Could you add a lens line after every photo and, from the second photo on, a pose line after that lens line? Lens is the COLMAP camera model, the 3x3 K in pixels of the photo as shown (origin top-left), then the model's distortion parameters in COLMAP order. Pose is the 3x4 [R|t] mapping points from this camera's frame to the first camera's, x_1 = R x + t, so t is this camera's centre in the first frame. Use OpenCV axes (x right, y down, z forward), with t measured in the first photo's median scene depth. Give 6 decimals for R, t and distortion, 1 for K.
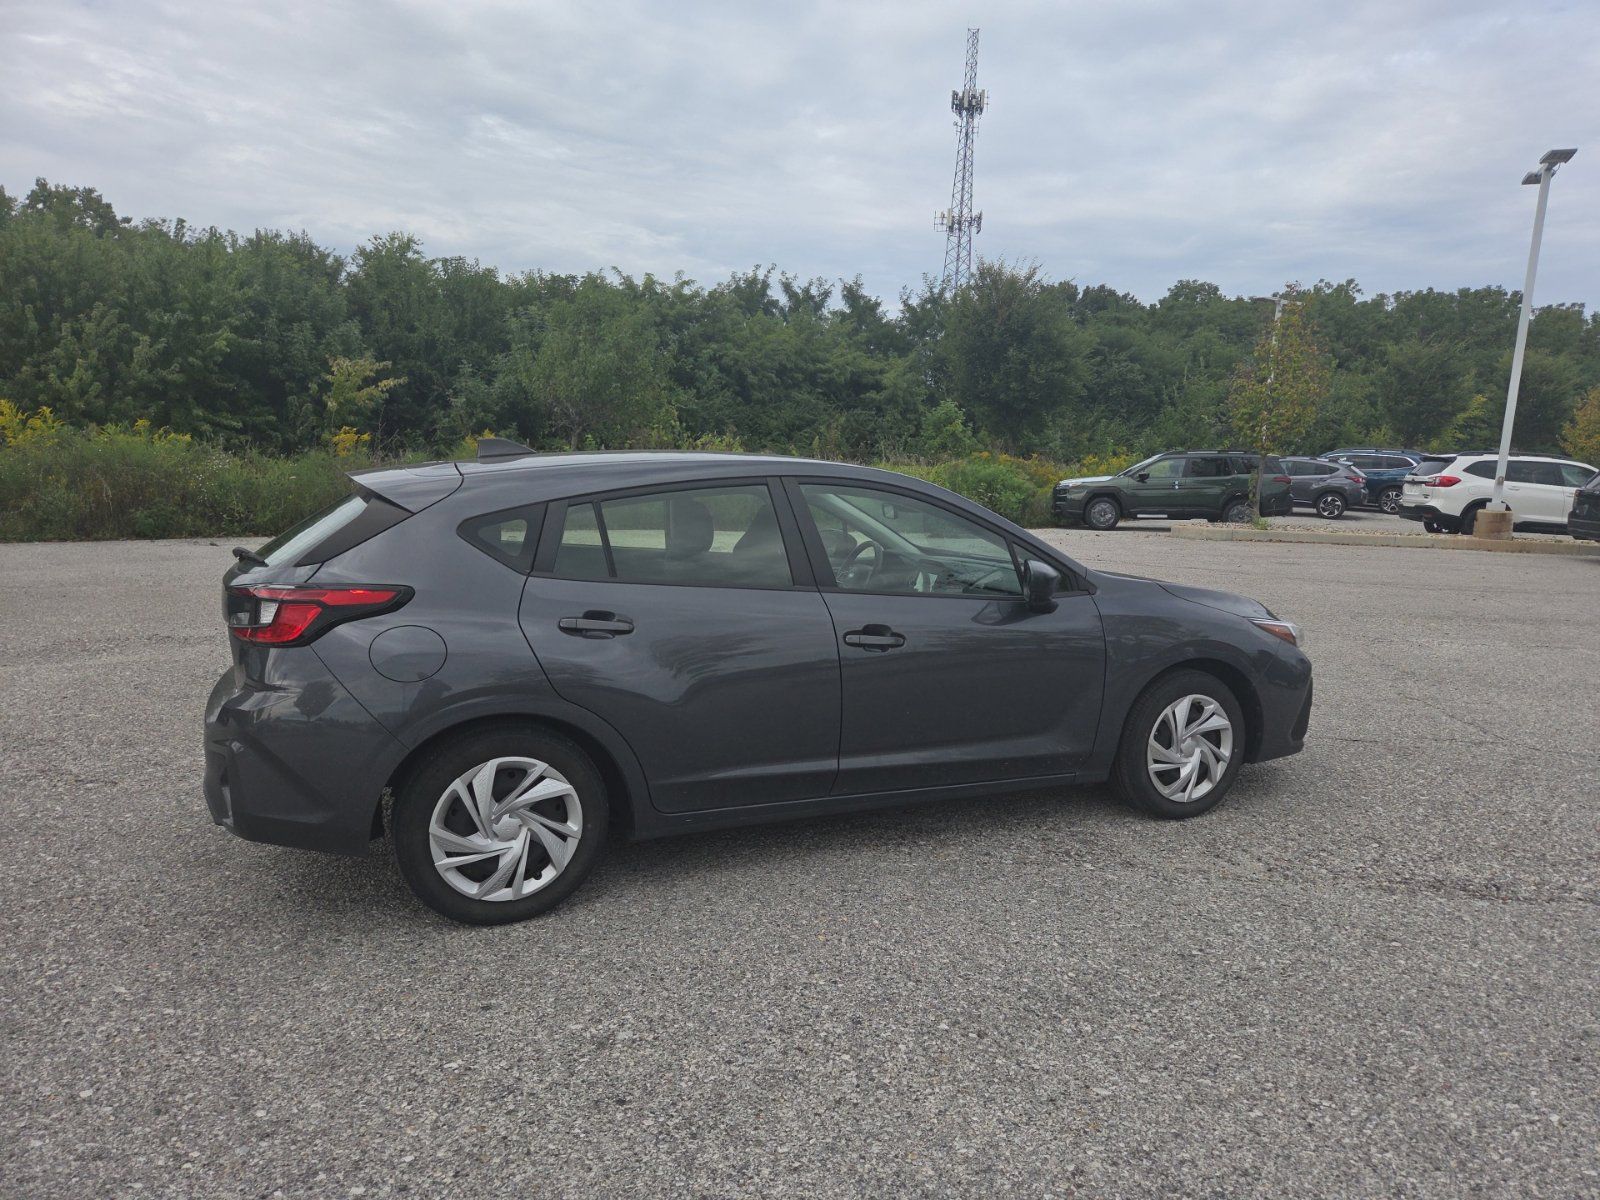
lens RADIAL K [[1058.0, 0, 843.0], [0, 1058.0, 618.9], [0, 0, 1]] dist [0.063822, -0.050680]
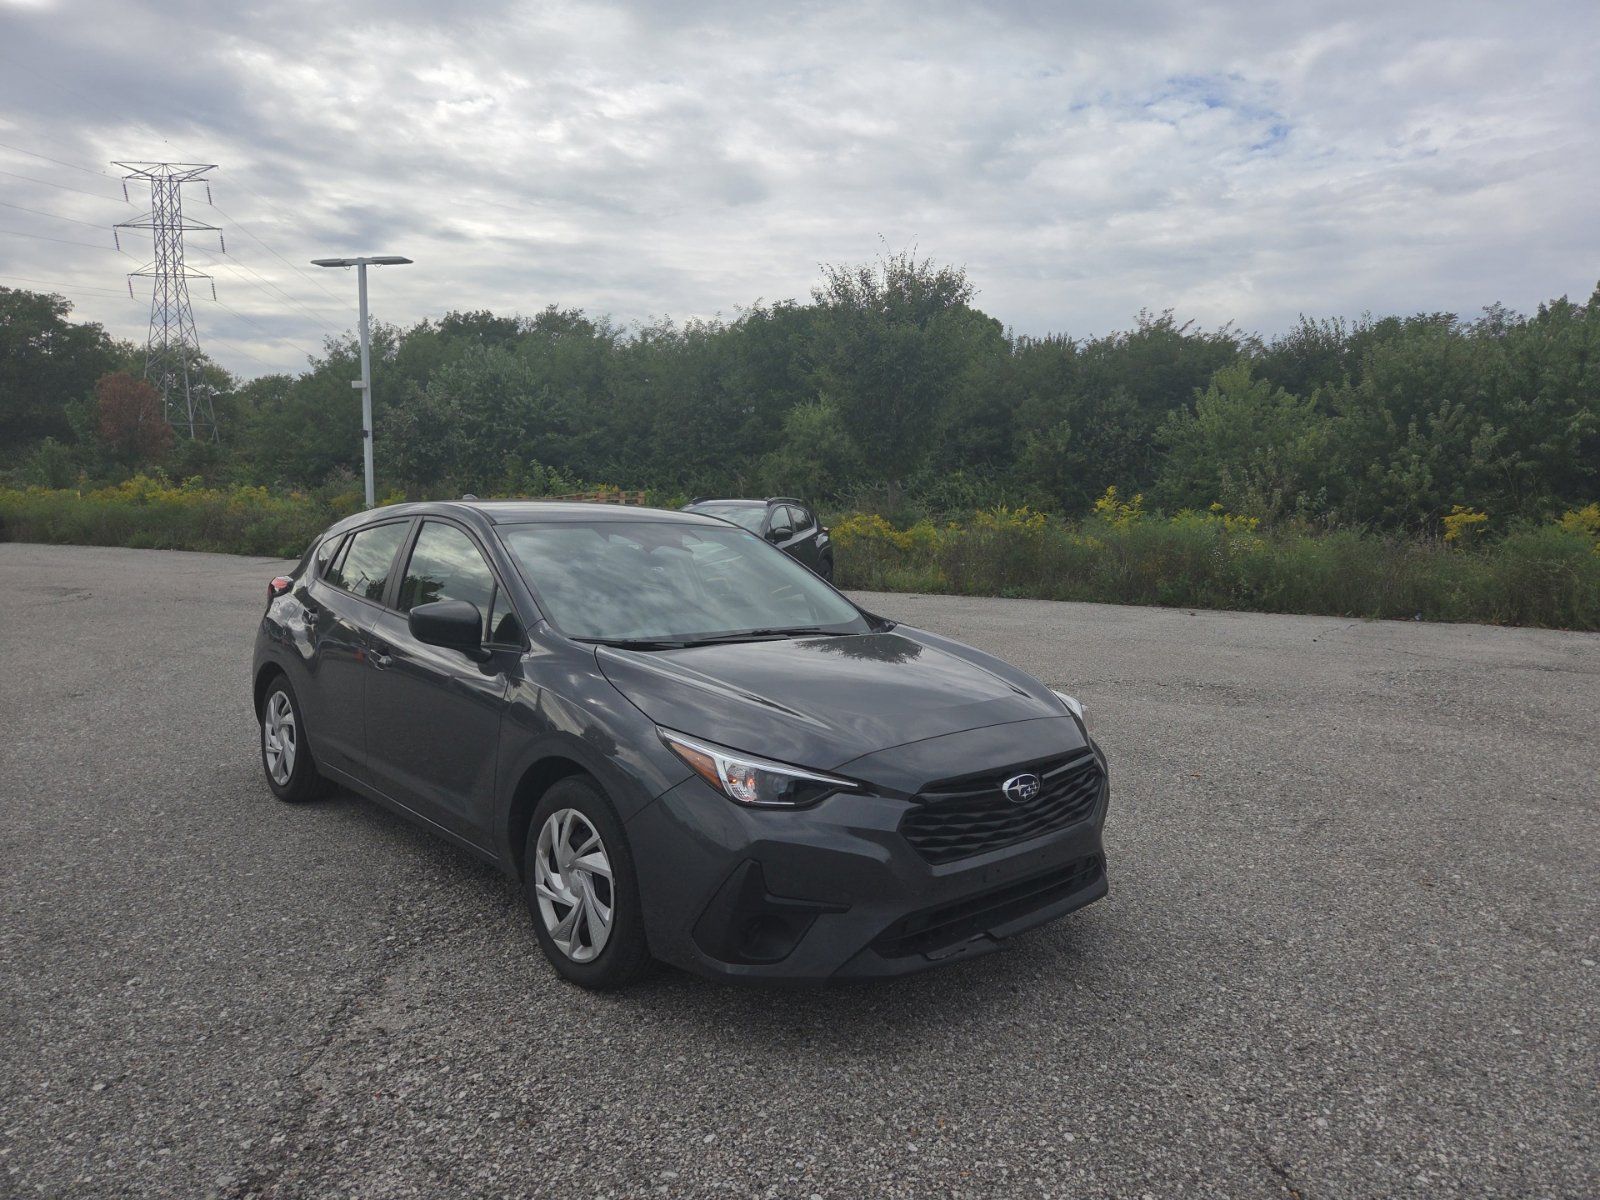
lens RADIAL K [[1083.7, 0, 830.9], [0, 1083.7, 596.4], [0, 0, 1]] dist [0.063039, -0.049134]
pose [[0.309156, 0.049805, -0.949706, 0.153009], [-0.153011, 0.988222, 0.002016, -0.014199], [0.938621, 0.144692, 0.313136, 0.130052]]
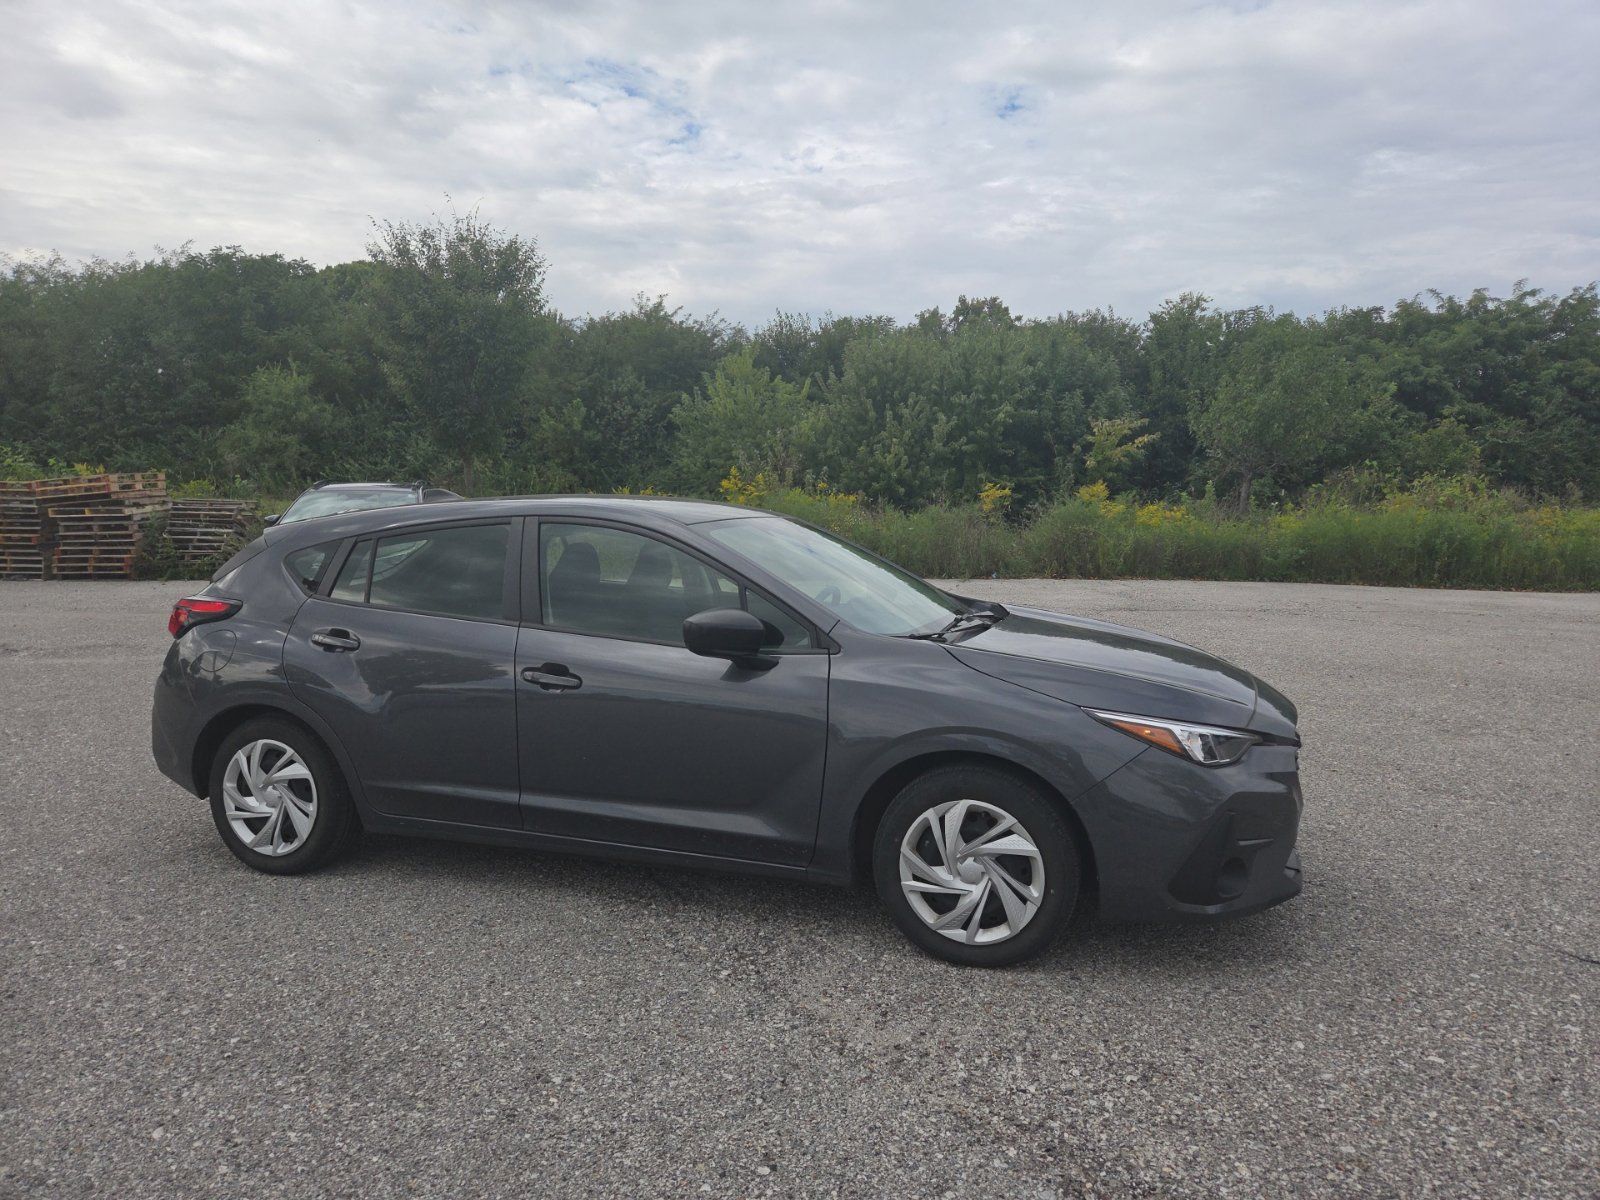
lens RADIAL K [[1073.5, 0, 838.3], [0, 1073.5, 602.3], [0, 0, 1]] dist [0.068975, -0.056585]
pose [[0.728531, 0.040608, -0.683808, 0.109303], [-0.084580, 0.995935, -0.030968, -0.005083], [0.679771, 0.080398, 0.729005, 0.052675]]
